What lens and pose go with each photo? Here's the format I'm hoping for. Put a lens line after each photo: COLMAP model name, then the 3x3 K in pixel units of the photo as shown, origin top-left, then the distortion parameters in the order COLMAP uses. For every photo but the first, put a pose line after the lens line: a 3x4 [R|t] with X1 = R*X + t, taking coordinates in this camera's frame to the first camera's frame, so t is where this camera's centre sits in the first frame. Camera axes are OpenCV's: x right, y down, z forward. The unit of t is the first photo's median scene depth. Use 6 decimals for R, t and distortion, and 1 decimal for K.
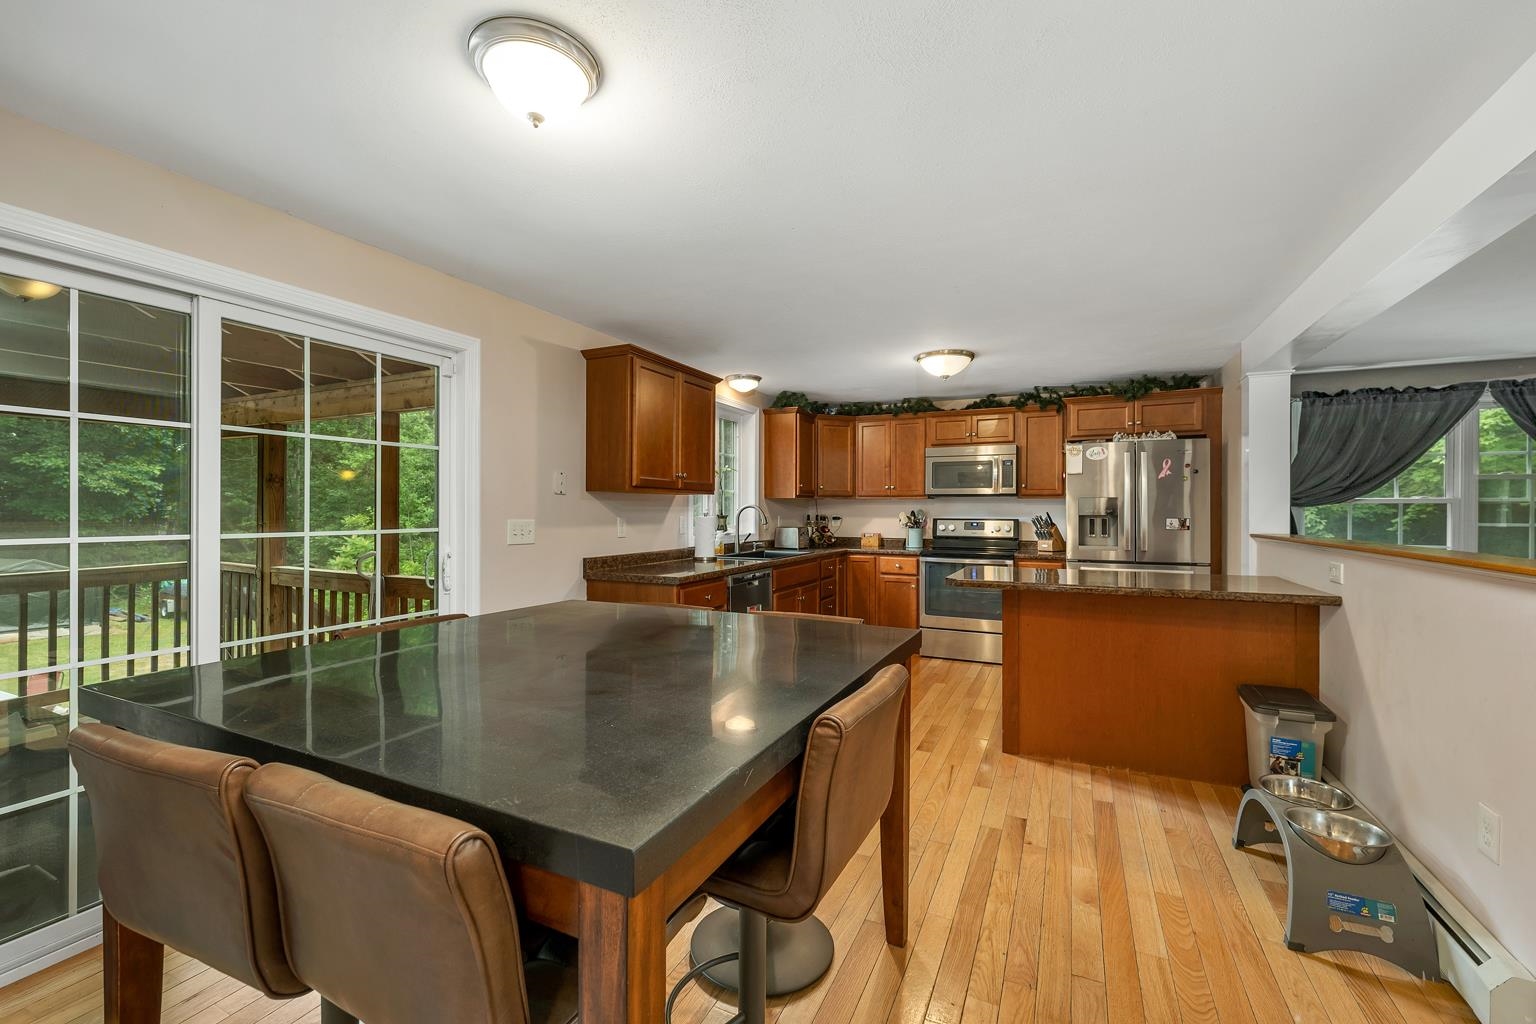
lens RADIAL K [[635.9, 0, 768.0], [0, 635.9, 512.0], [0, 0, 1]] dist [0.001804, 0.000301]
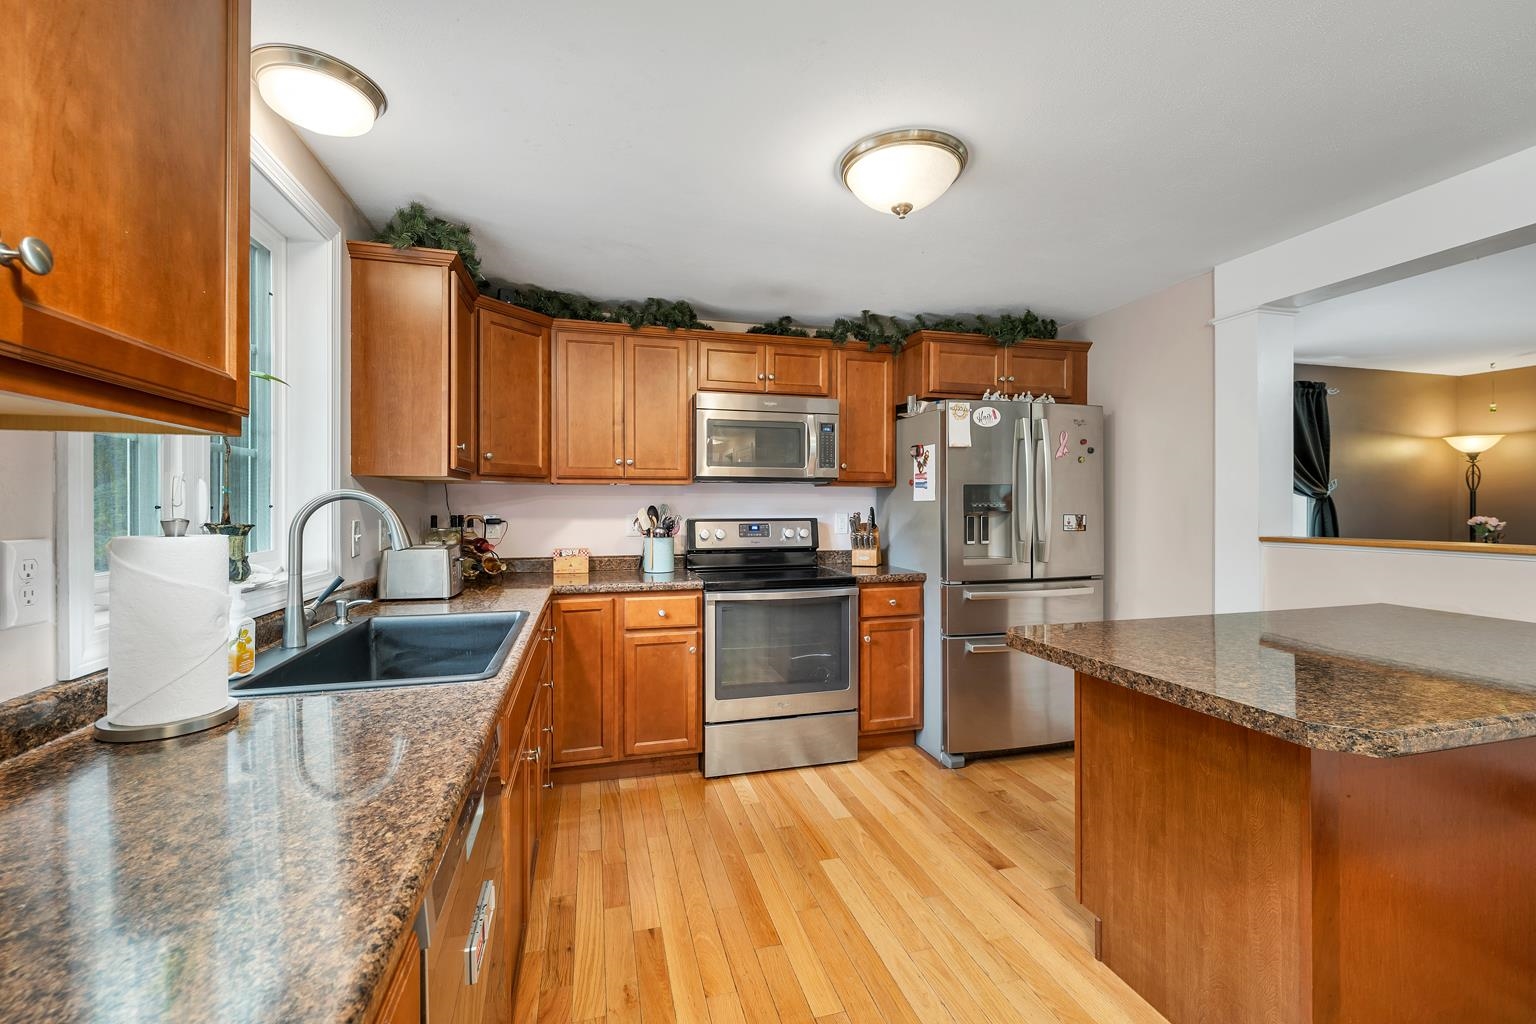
lens RADIAL K [[640.5, 0, 770.5], [0, 640.5, 504.2], [0, 0, 1]] dist [0.000989, 0.000119]
pose [[0.753978, -0.003055, 0.656893, -0.073780], [0.005210, 0.999986, -0.001330, -0.002500], [-0.656879, 0.004426, 0.753983, 0.574046]]
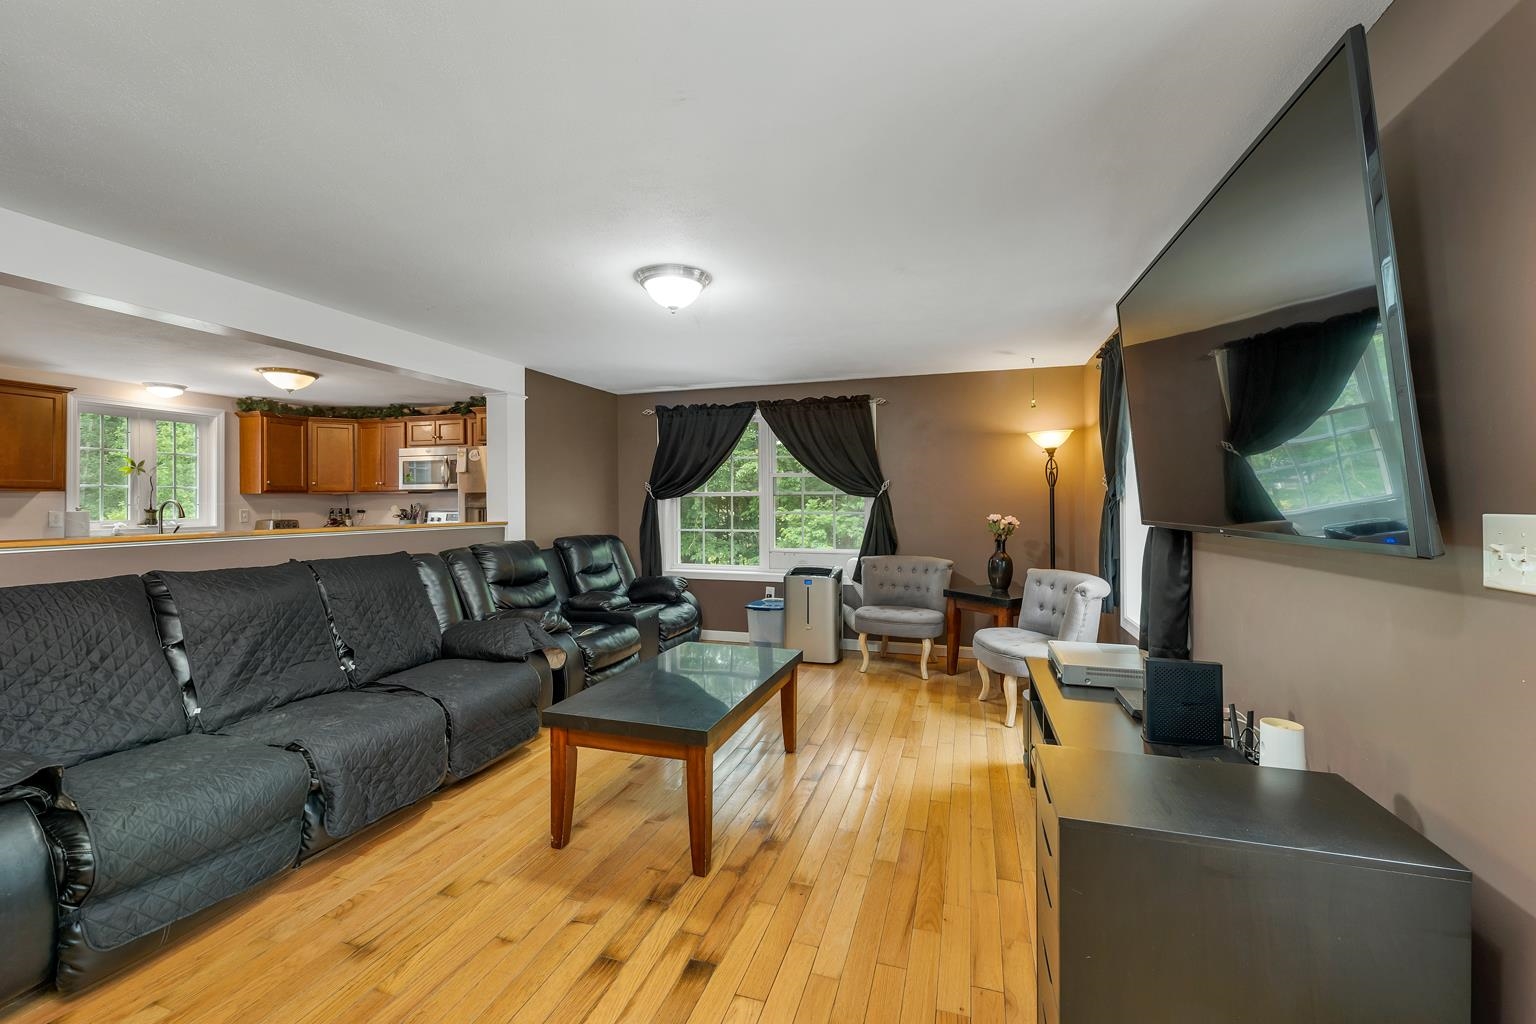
lens RADIAL K [[639.7, 0, 765.7], [0, 639.7, 495.6], [0, 0, 1]] dist [0.000141, 0.000165]
pose [[0.990818, -0.004869, 0.135113, 0.788252], [0.006660, 0.999896, -0.012807, 0.001785], [-0.135036, 0.013589, 0.990747, -0.225895]]
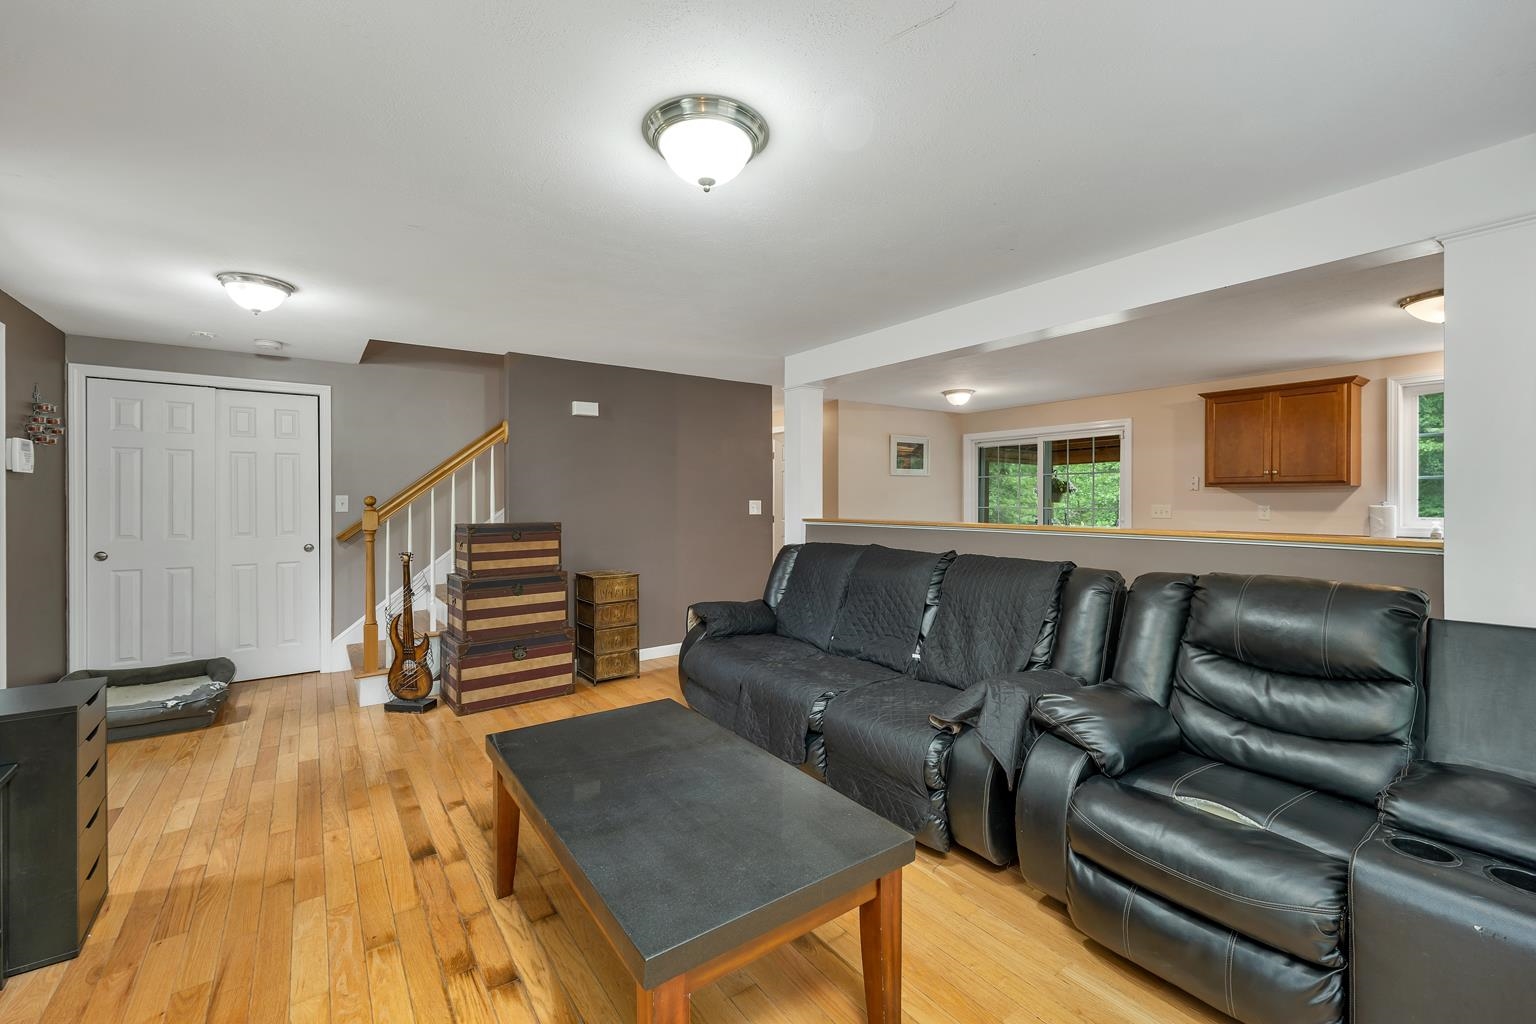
lens RADIAL K [[633.0, 0, 766.1], [0, 633.0, 504.6], [0, 0, 1]] dist [0.000932, 0.000160]
pose [[-0.477415, 0.003827, -0.878670, 1.063581], [-0.001565, 0.999985, 0.005205, 0.001131], [0.878676, 0.003860, -0.477402, 0.516957]]
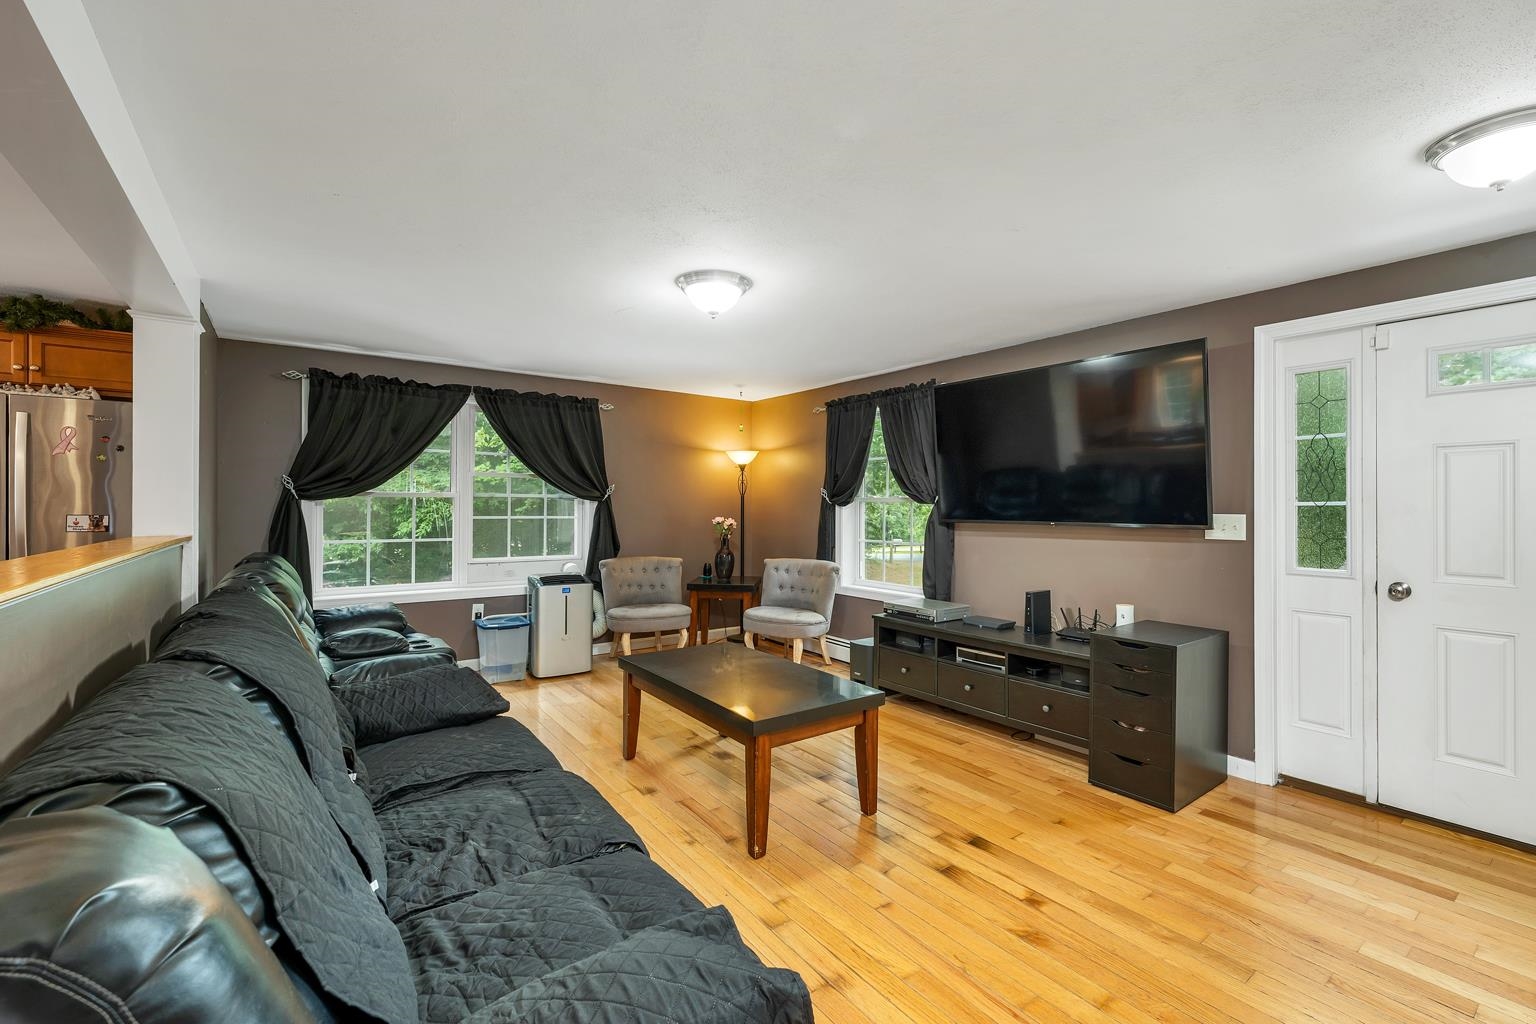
lens RADIAL K [[652.1, 0, 770.5], [0, 652.1, 503.5], [0, 0, 1]] dist [0.000624, 0.000302]
pose [[0.471158, 0.003154, 0.882043, 0.312076], [-0.002000, 0.999995, -0.002508, -0.001920], [-0.882046, -0.000582, 0.471162, 0.019670]]
